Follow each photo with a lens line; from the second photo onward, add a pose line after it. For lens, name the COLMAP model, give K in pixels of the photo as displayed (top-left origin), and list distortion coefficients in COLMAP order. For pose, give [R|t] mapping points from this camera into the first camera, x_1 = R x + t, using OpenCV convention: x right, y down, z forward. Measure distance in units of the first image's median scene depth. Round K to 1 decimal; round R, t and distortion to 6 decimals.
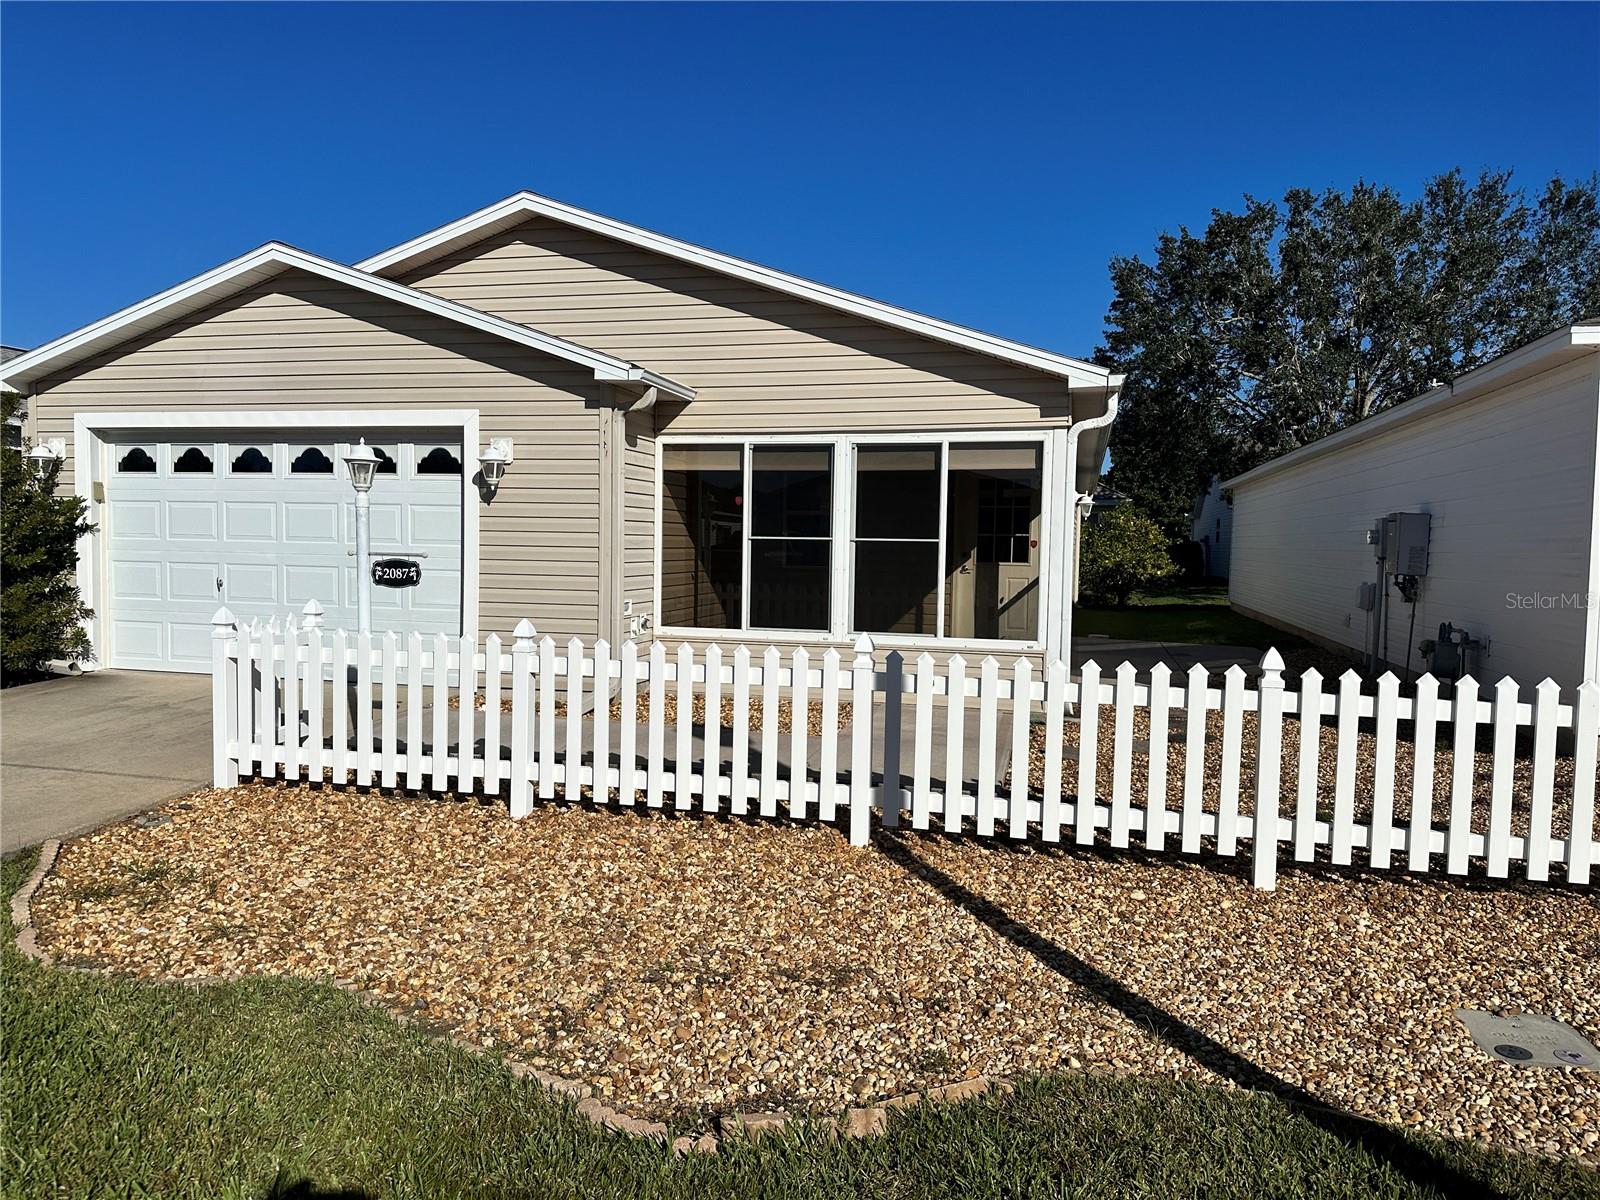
lens RADIAL K [[1125.9, 0, 800.7], [0, 1125.9, 593.7], [0, 0, 1]] dist [0.051657, -0.027784]
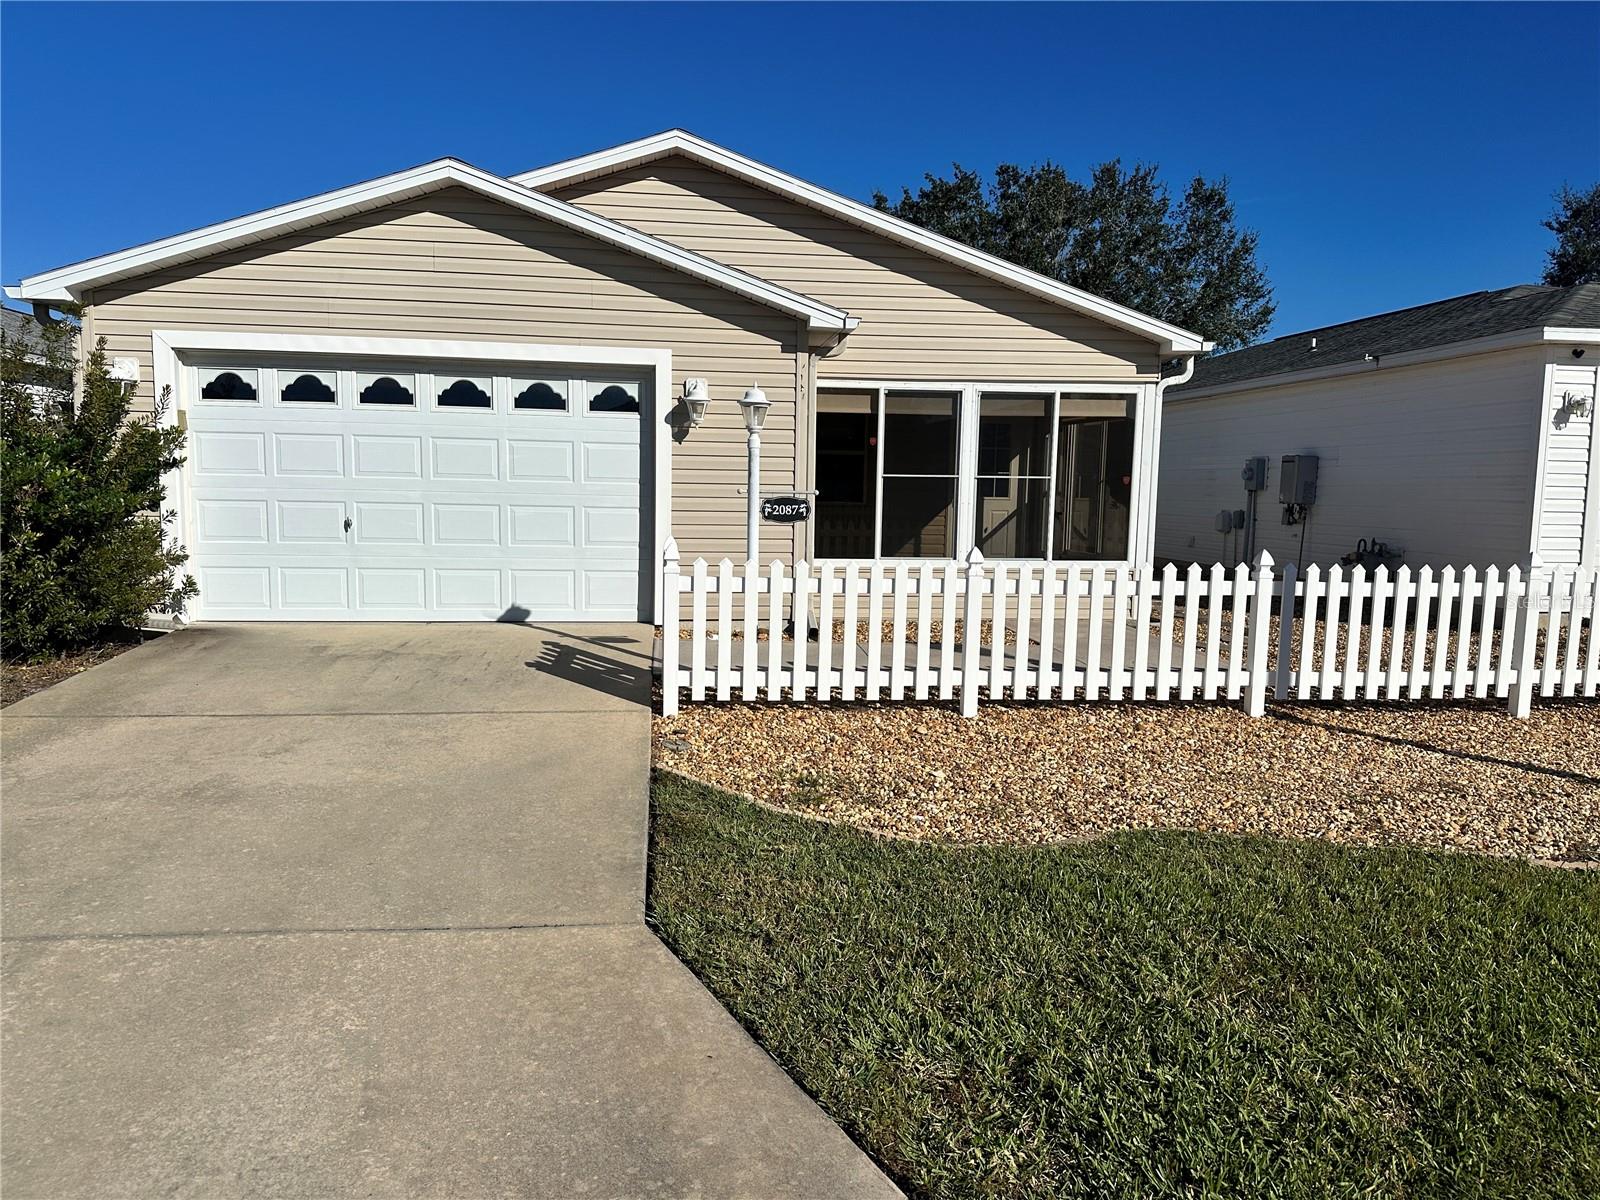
lens RADIAL K [[1125.9, 0, 796.4], [0, 1125.9, 612.0], [0, 0, 1]] dist [0.051657, -0.027784]
pose [[0.930121, -0.043833, 0.364627, -0.544909], [0.016582, 0.996852, 0.077536, -0.002856], [-0.366878, -0.066071, 0.927920, -0.003256]]
